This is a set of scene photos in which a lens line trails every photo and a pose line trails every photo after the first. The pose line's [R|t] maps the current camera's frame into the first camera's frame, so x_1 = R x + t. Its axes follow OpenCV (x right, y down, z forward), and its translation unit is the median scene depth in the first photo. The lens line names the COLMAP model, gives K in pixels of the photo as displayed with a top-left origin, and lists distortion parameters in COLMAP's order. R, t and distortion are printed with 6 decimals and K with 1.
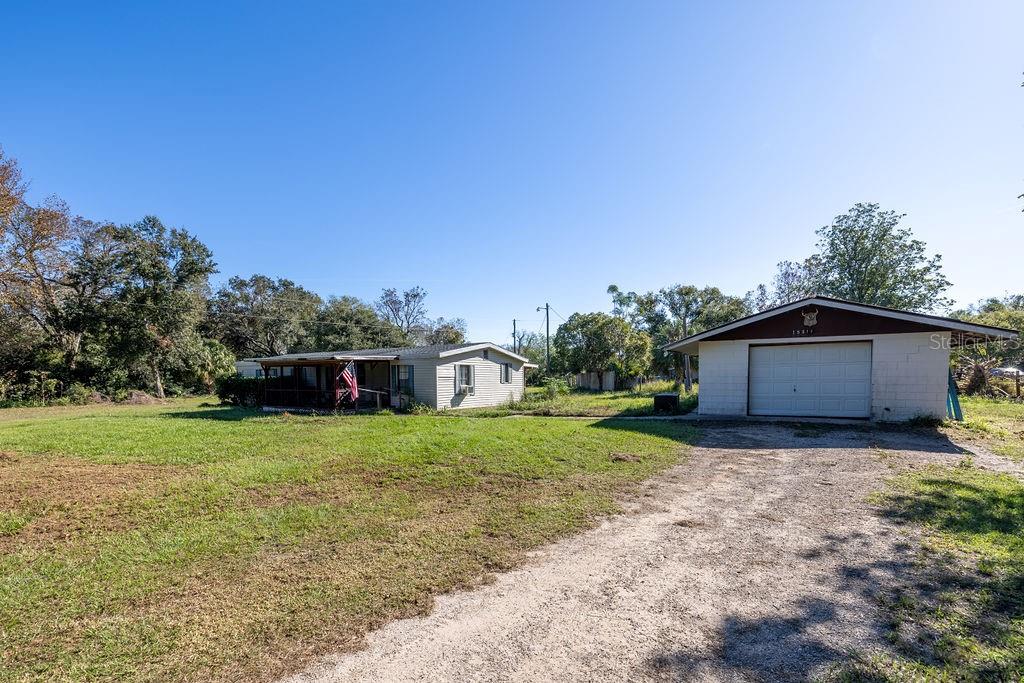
lens RADIAL K [[455.4, 0, 511.4], [0, 455.4, 399.5], [0, 0, 1]] dist [0.000896, 0.000306]
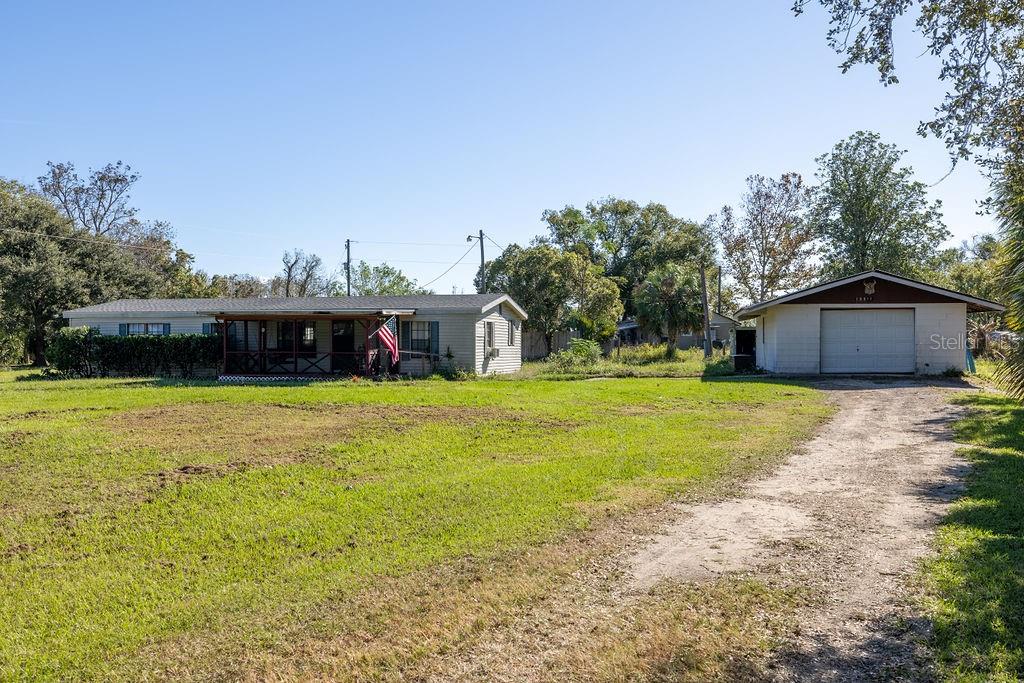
lens RADIAL K [[934.8, 0, 512.0], [0, 934.8, 341.5], [0, 0, 1]] dist [-0.001080, -0.000297]
pose [[0.943662, 0.005224, 0.330871, -0.377797], [0.011024, 0.998824, -0.047211, 0.023312], [-0.330729, 0.048199, 0.942494, -0.357282]]
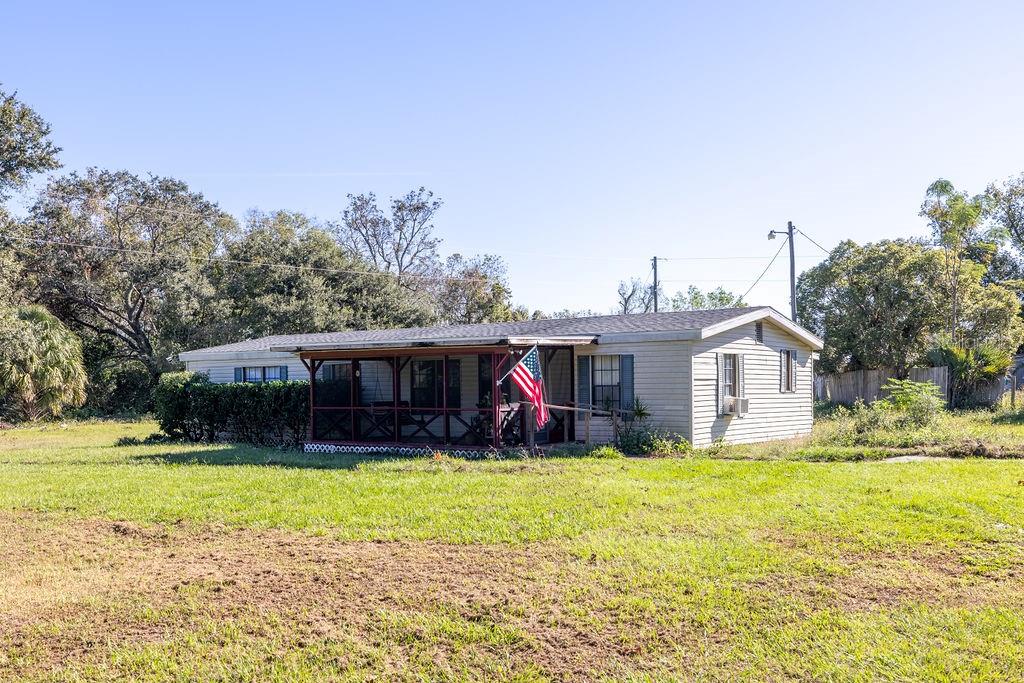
lens RADIAL K [[1013.9, 0, 514.2], [0, 1013.9, 402.7], [0, 0, 1]] dist [0.001490, 0.007767]
pose [[0.998728, -0.005090, -0.050155, -0.169289], [0.003550, 0.999521, -0.030737, 0.004439], [0.050288, 0.030520, 0.998268, -0.044655]]
